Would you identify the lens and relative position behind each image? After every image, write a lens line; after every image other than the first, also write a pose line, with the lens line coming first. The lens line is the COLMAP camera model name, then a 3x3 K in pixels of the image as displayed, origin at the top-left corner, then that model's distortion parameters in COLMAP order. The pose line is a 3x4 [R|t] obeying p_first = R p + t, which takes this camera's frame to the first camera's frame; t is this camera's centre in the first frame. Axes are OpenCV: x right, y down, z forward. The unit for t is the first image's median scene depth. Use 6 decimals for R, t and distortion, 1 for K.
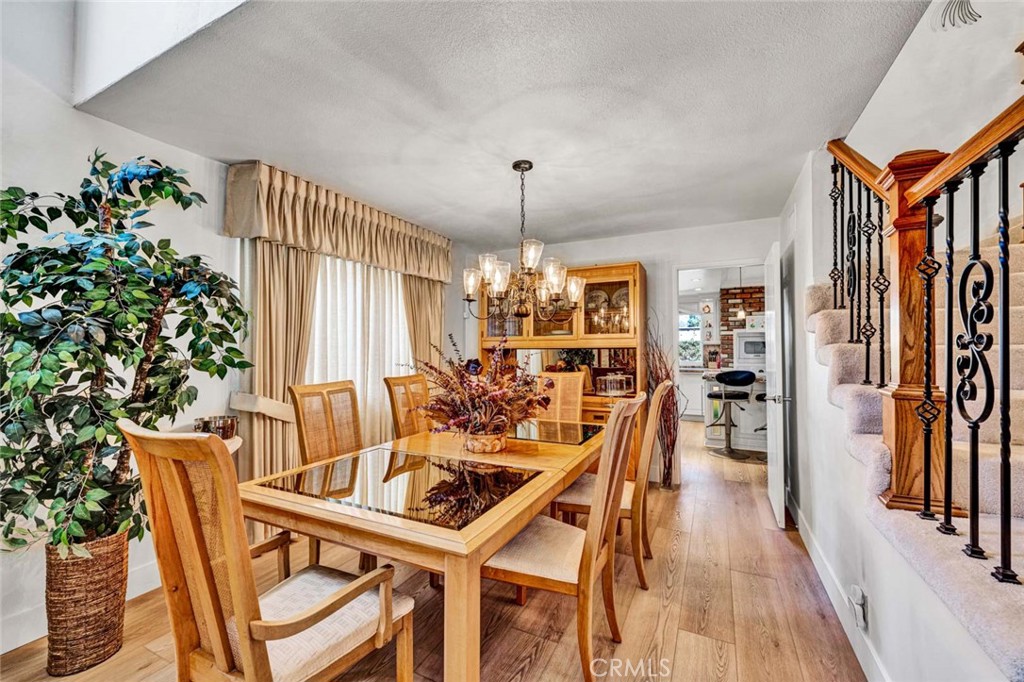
lens RADIAL K [[410.8, 0, 515.6], [0, 410.8, 339.7], [0, 0, 1]] dist [-0.000022, -0.000039]
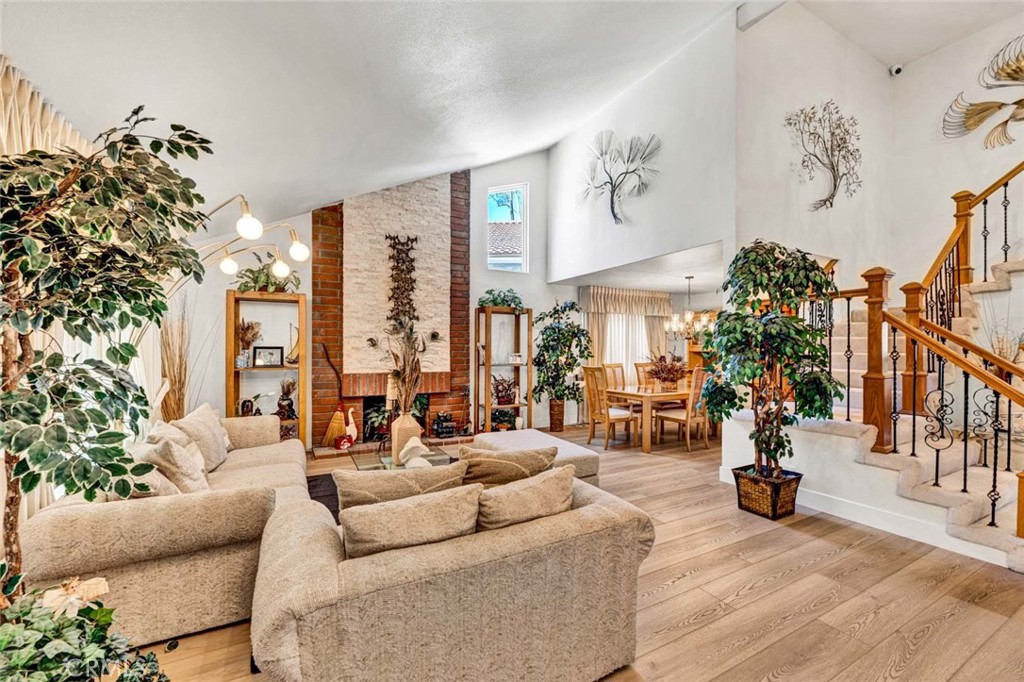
lens RADIAL K [[423.7, 0, 512.8], [0, 423.7, 349.7], [0, 0, 1]] dist [0.001685, -0.000166]
pose [[0.815562, 0.006179, -0.578636, 0.526898], [0.006736, 0.999774, 0.020171, -0.044605], [0.578630, -0.020348, 0.815336, -1.418478]]
